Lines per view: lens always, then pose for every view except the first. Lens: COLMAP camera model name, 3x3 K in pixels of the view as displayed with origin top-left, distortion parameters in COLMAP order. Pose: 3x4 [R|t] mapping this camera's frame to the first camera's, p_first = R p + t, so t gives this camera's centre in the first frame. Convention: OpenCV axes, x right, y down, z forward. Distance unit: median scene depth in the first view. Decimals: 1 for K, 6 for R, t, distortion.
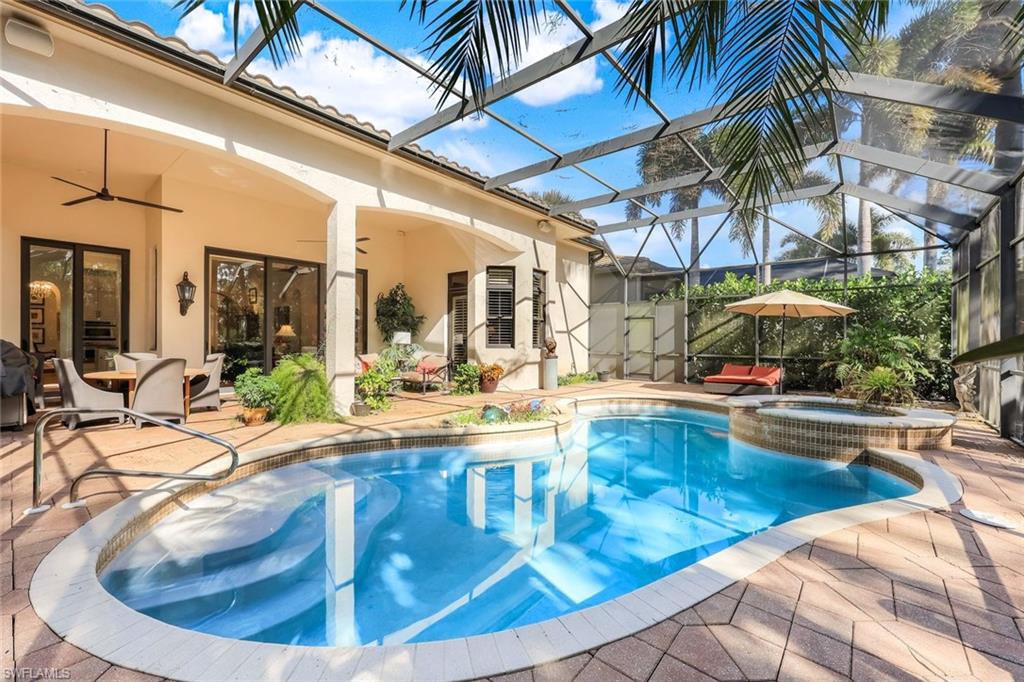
lens RADIAL K [[419.6, 0, 501.0], [0, 419.6, 338.2], [0, 0, 1]] dist [-0.008571, 0.001133]
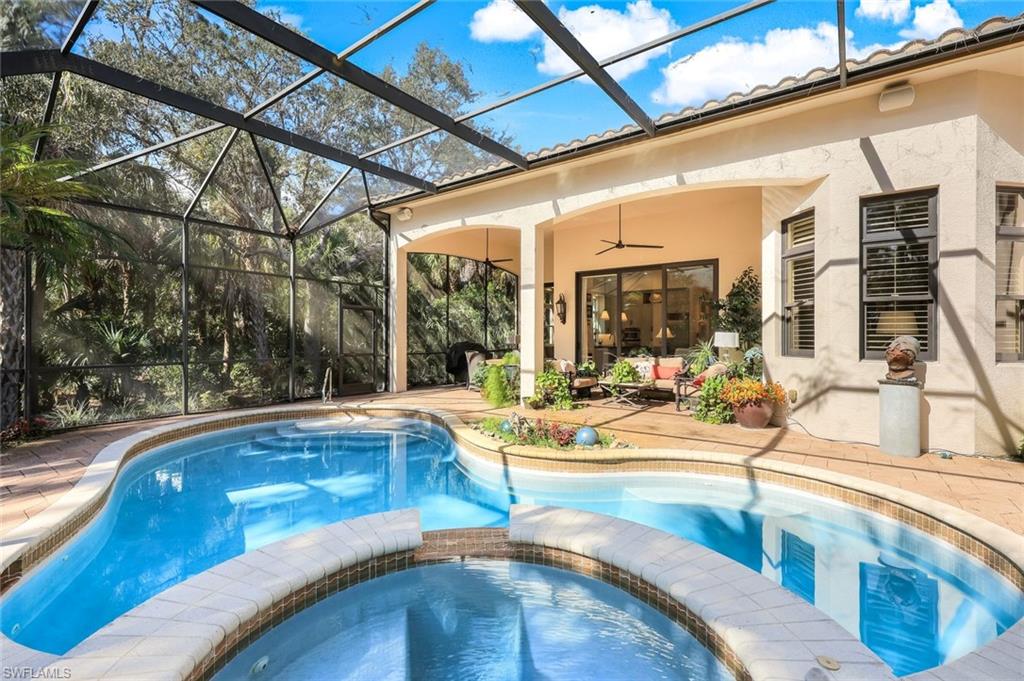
lens RADIAL K [[419.6, 0, 509.2], [0, 419.6, 344.1], [0, 0, 1]] dist [-0.008571, 0.001133]
pose [[0.098163, -0.002904, -0.995166, 0.536718], [-0.008979, 0.999952, -0.003804, 0.012151], [0.995130, 0.009309, 0.098132, 0.548674]]
